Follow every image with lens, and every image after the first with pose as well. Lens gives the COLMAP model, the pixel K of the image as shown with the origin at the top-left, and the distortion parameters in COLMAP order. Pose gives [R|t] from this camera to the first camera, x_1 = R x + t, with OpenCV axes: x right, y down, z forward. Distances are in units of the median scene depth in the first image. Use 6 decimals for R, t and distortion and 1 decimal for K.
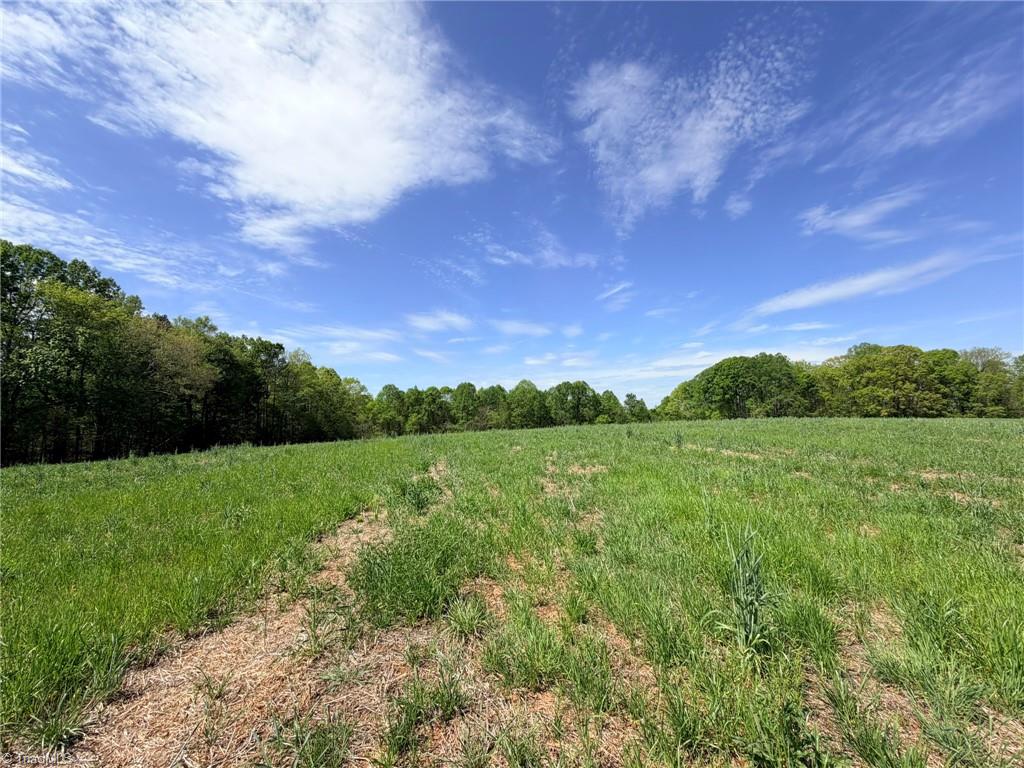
lens RADIAL K [[406.1, 0, 512.4], [0, 406.1, 390.3], [0, 0, 1]] dist [0.000554, -0.000844]
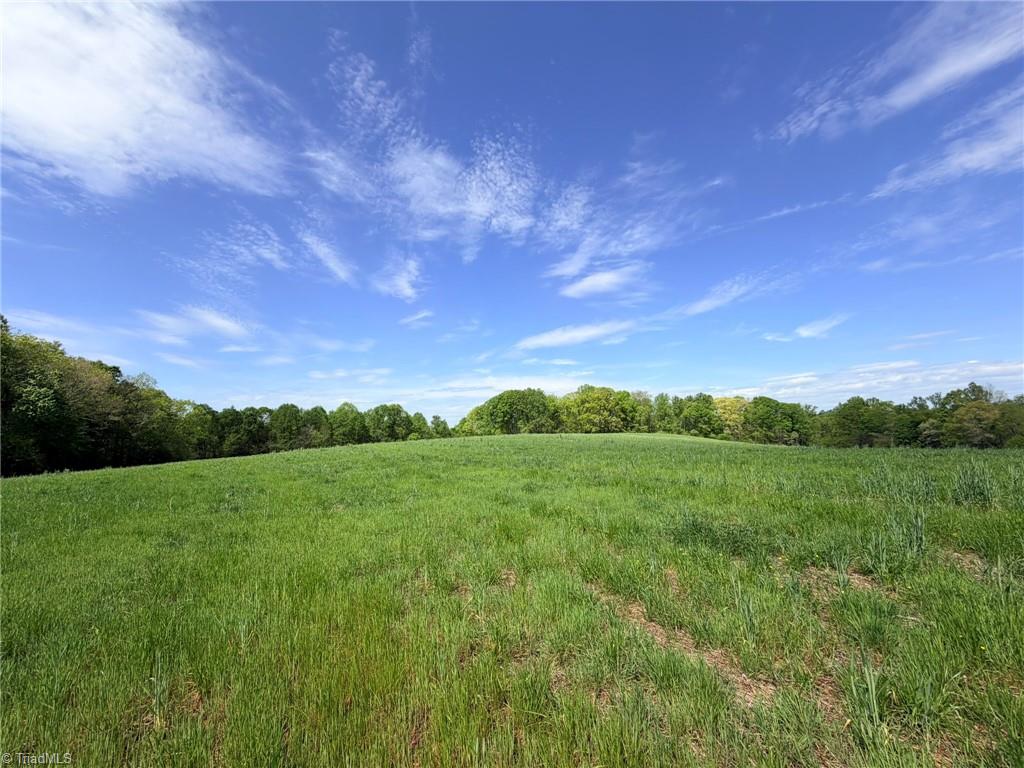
lens RADIAL K [[406.1, 0, 505.3], [0, 406.1, 402.2], [0, 0, 1]] dist [0.000554, -0.000844]
pose [[0.886254, 0.025128, 0.462518, -0.100465], [-0.018221, 0.999646, -0.019394, -0.012989], [-0.462841, 0.008761, 0.886398, -0.198760]]
